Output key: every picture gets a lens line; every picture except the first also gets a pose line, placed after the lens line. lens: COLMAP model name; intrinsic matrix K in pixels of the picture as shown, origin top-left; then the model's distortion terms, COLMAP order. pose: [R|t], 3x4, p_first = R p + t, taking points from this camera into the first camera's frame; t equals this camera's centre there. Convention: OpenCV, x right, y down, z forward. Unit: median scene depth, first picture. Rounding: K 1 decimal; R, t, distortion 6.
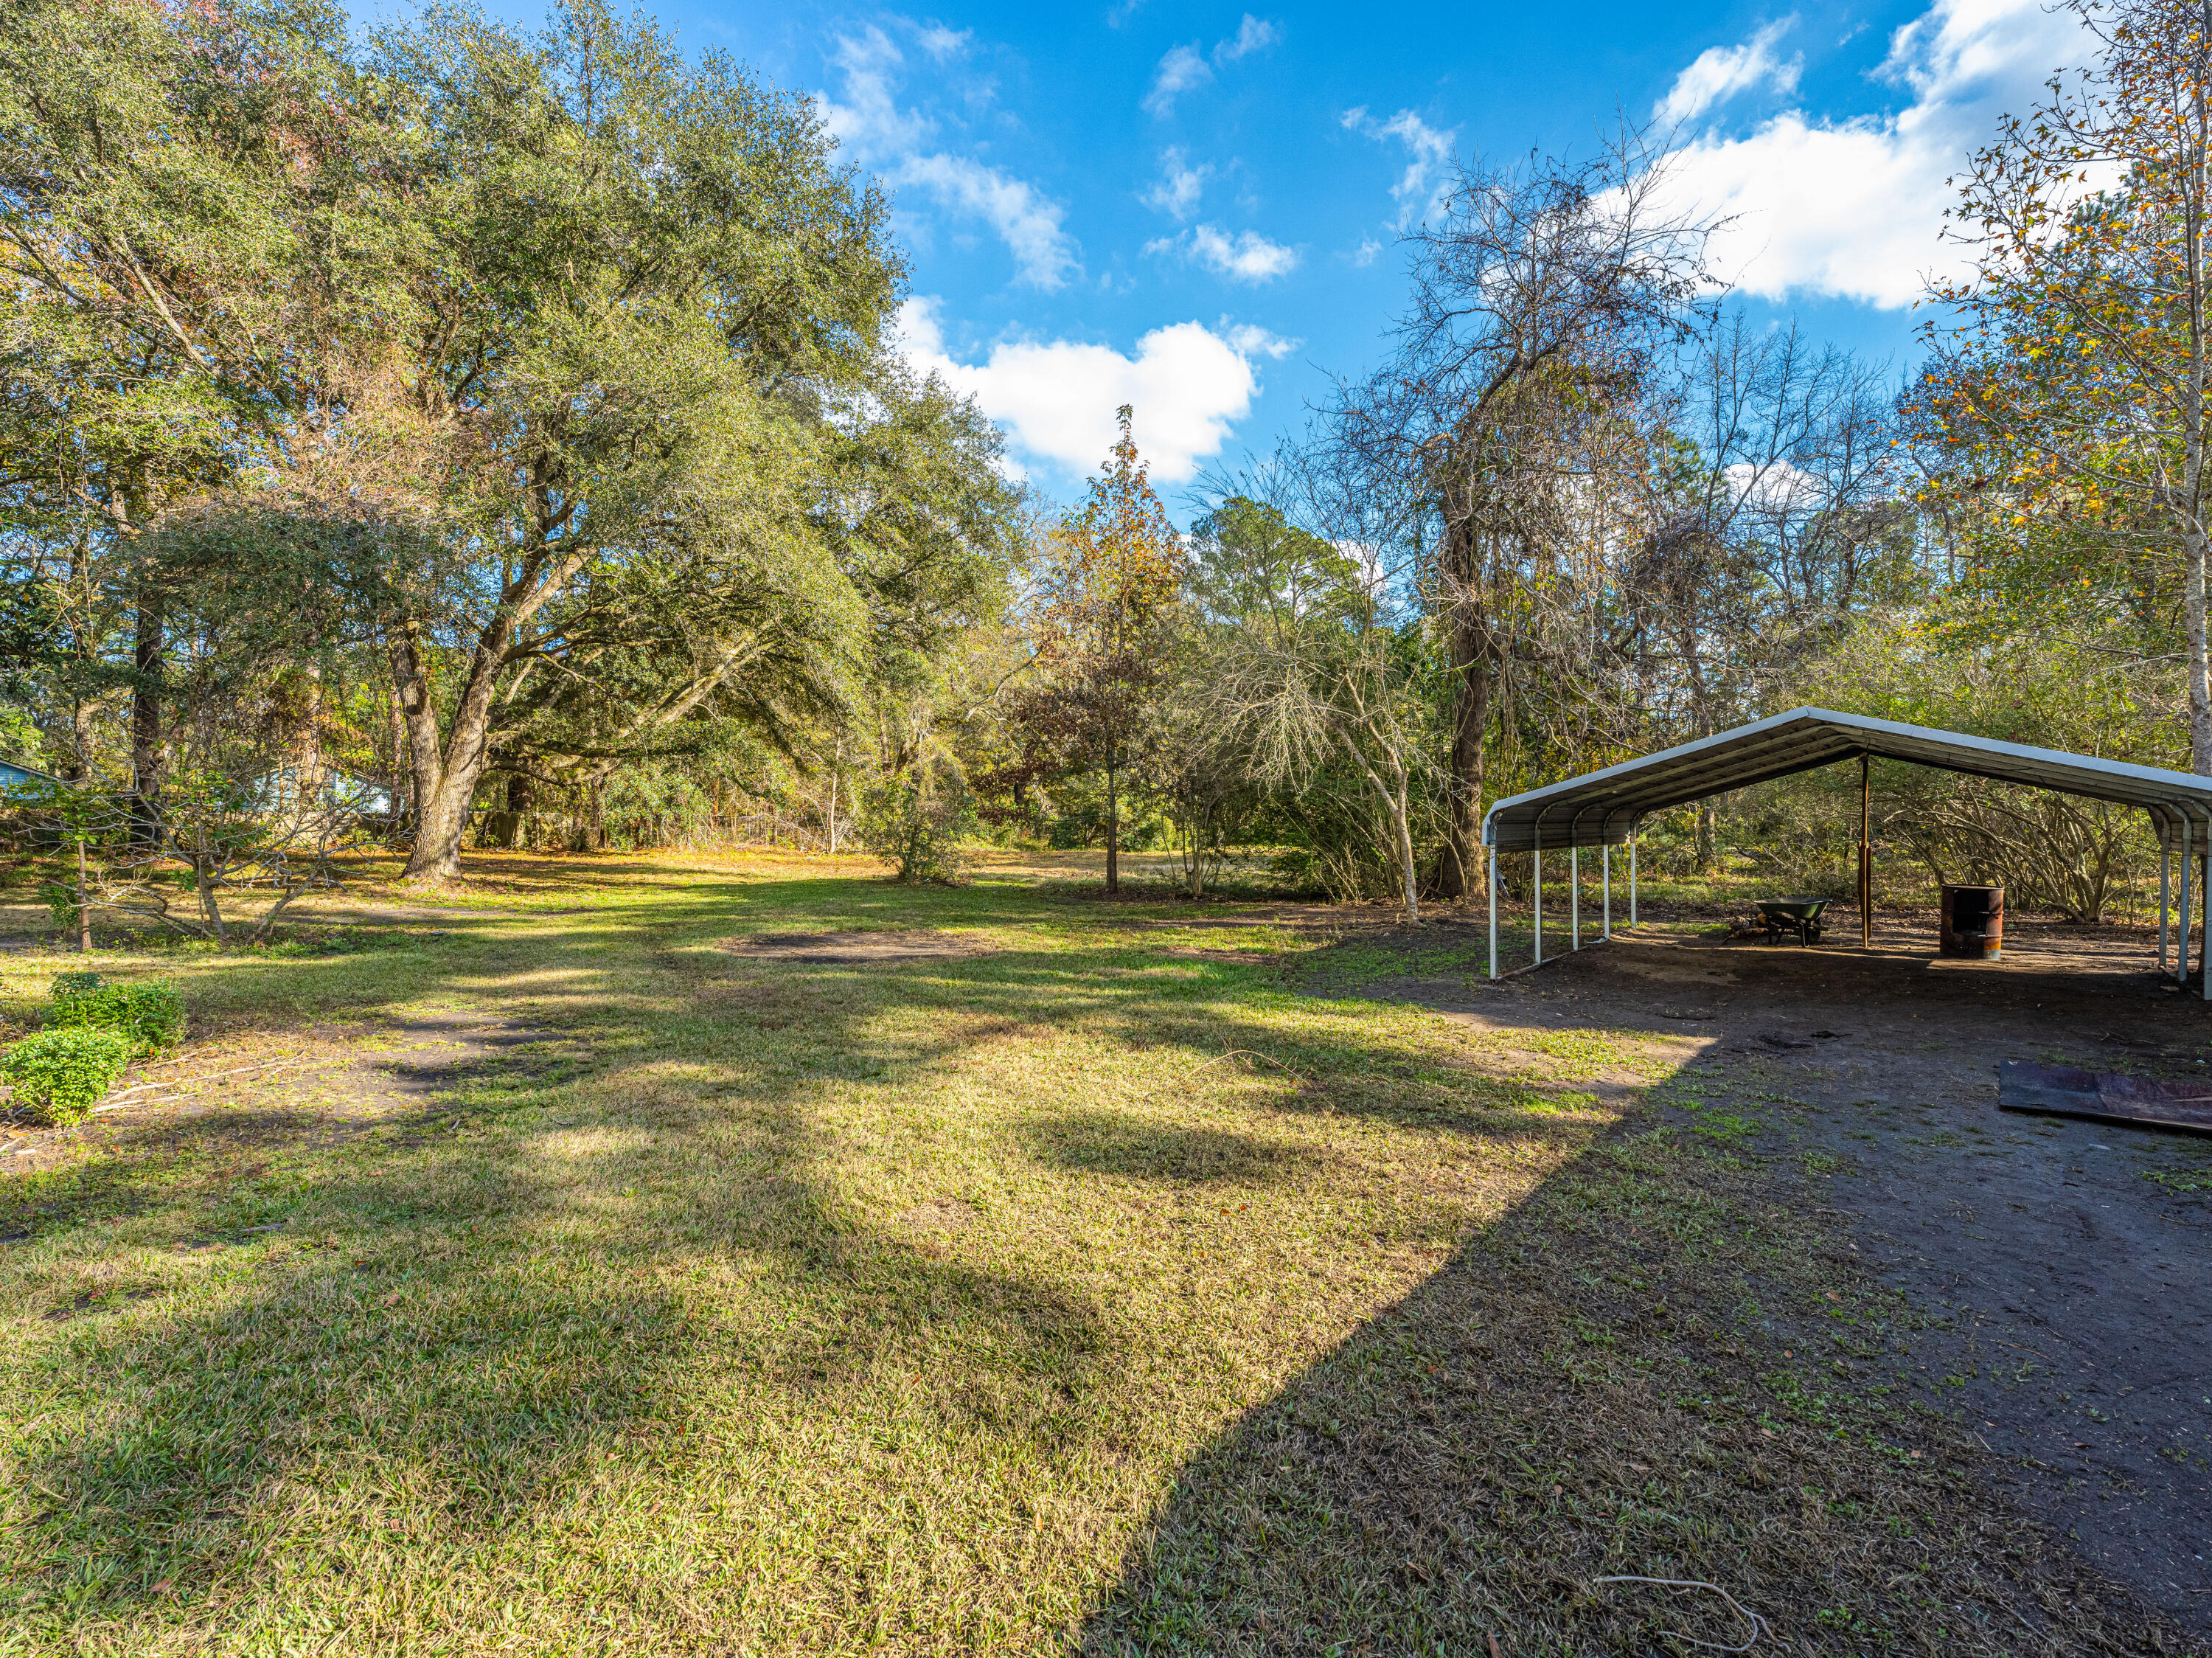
lens RADIAL K [[1028.7, 0, 1122.6], [0, 1028.7, 833.1], [0, 0, 1]] dist [-0.002029, 0.000301]
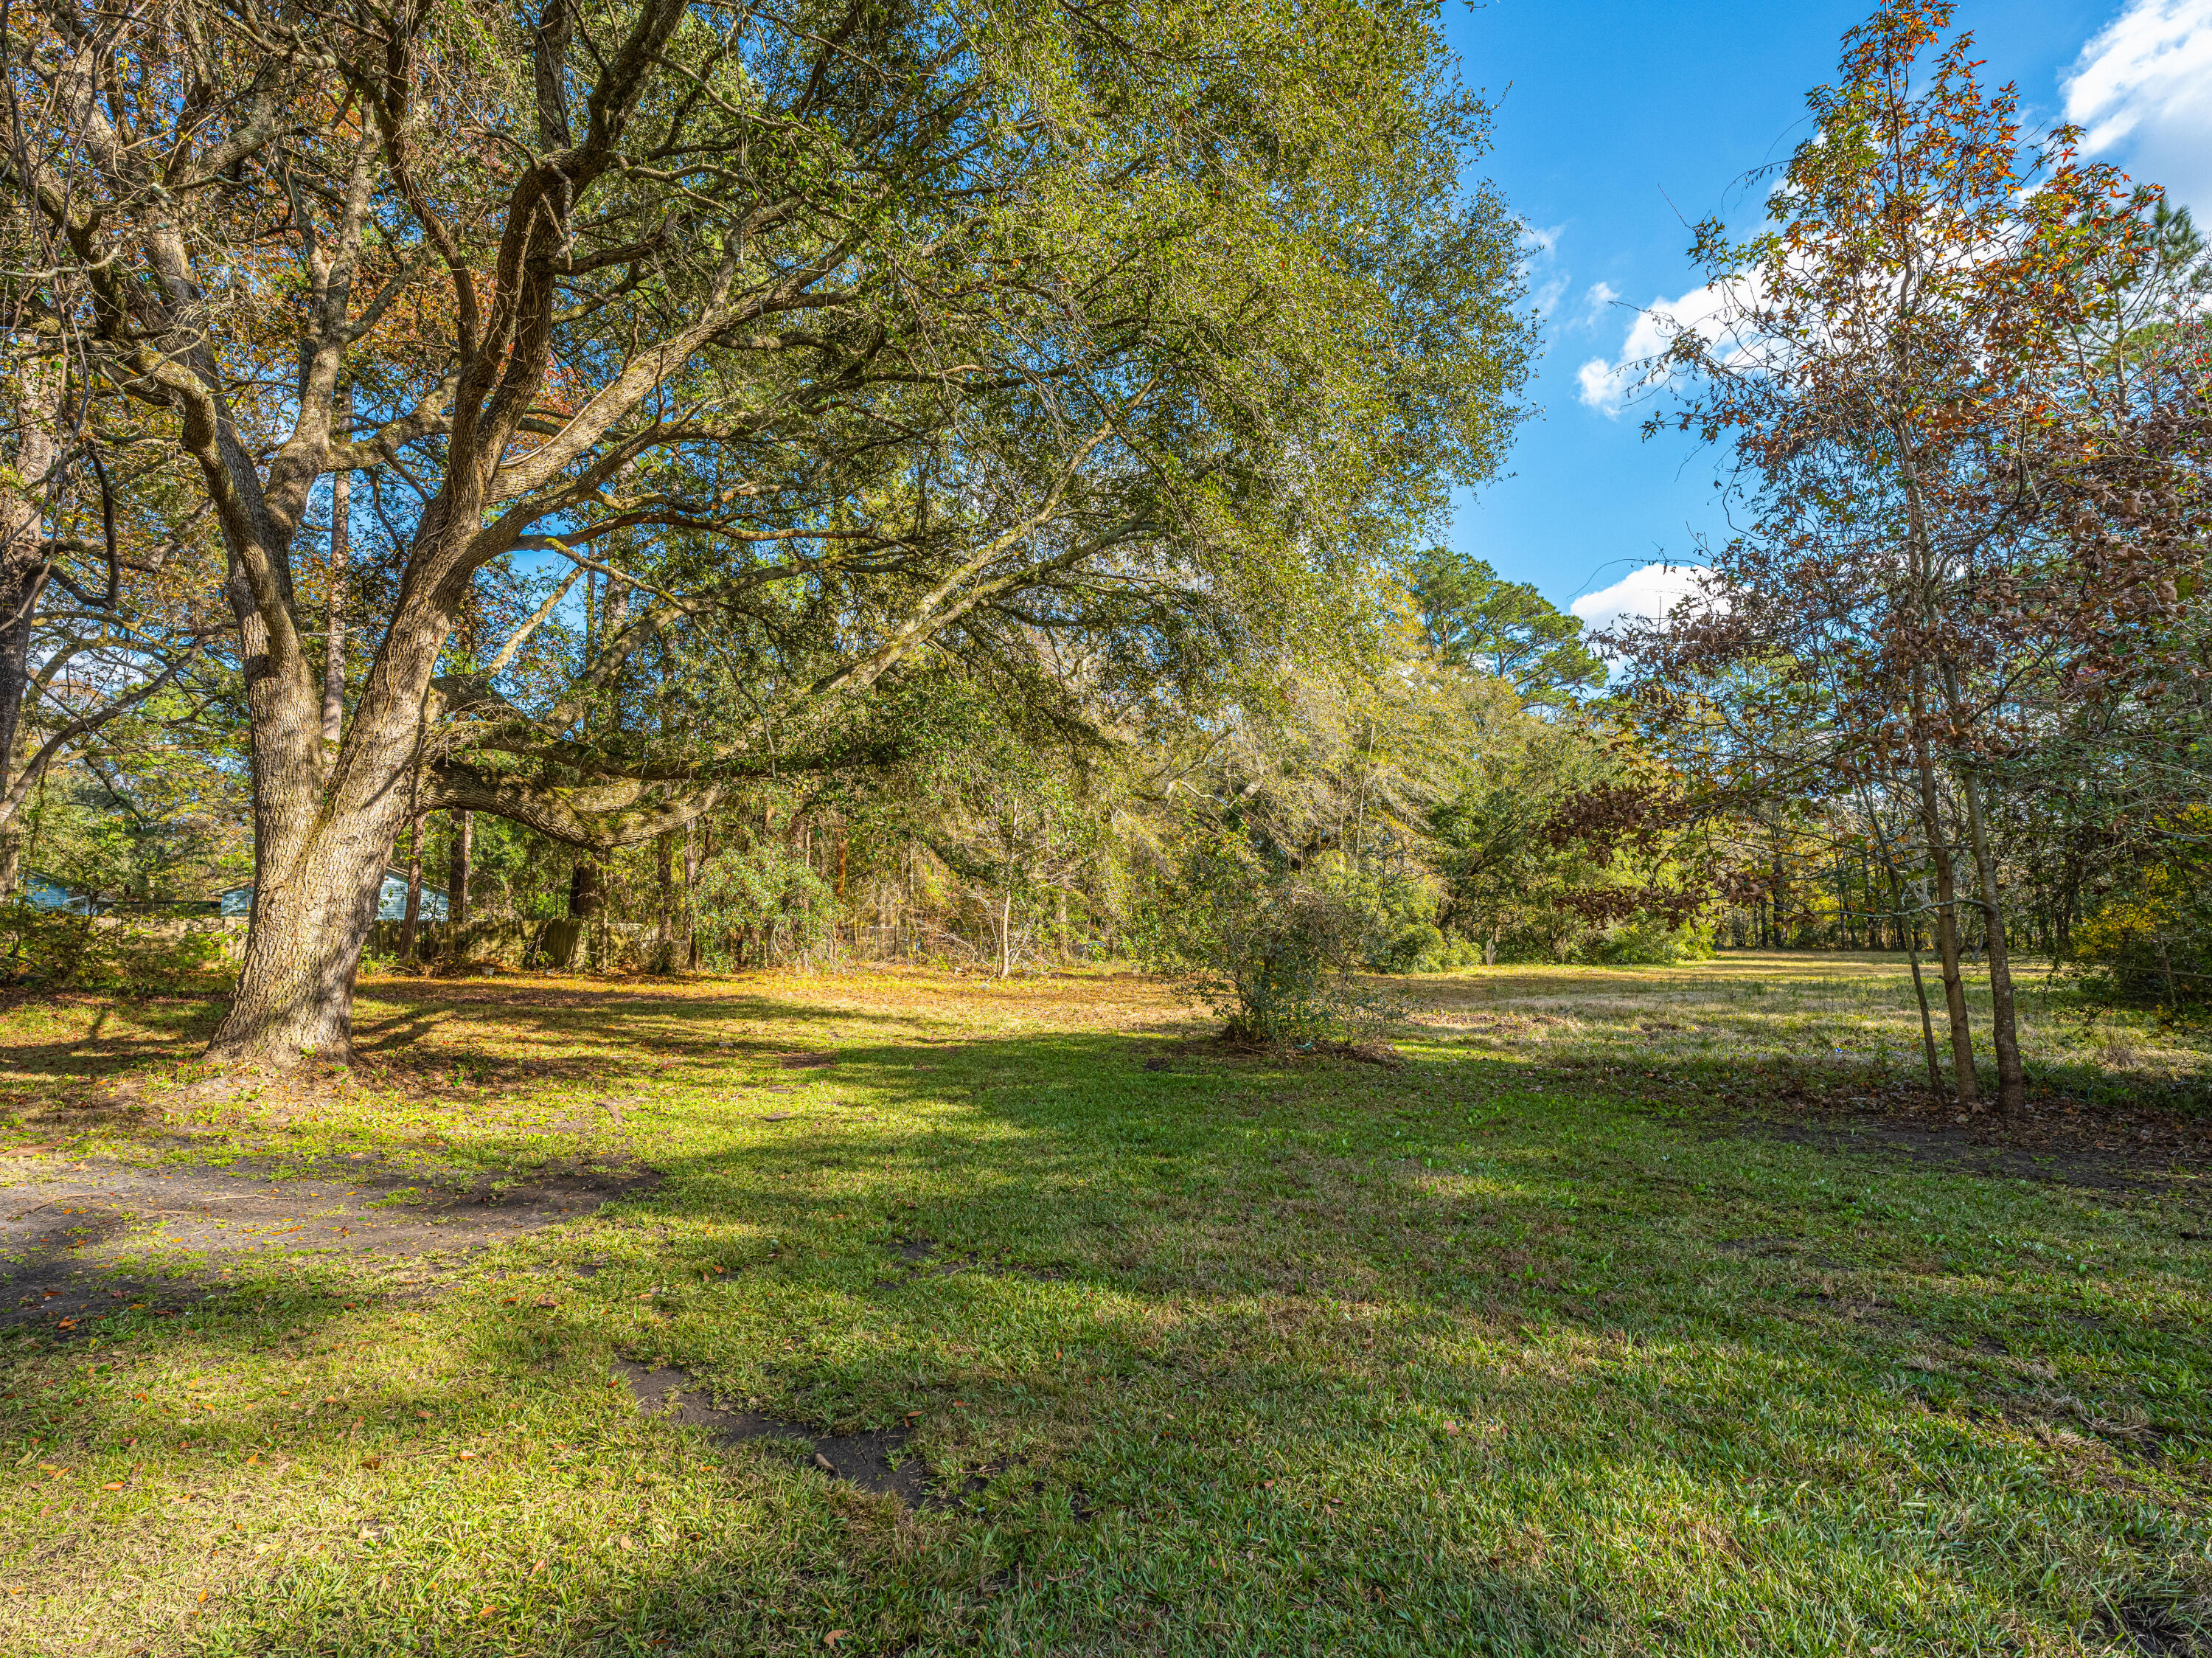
lens RADIAL K [[1028.7, 0, 1093.5], [0, 1028.7, 829.4], [0, 0, 1]] dist [-0.002029, 0.000301]
pose [[0.993867, -0.011912, -0.109934, -0.171958], [-0.000757, 0.993424, -0.114489, -0.000662], [0.110575, 0.113870, 0.987323, 0.362263]]
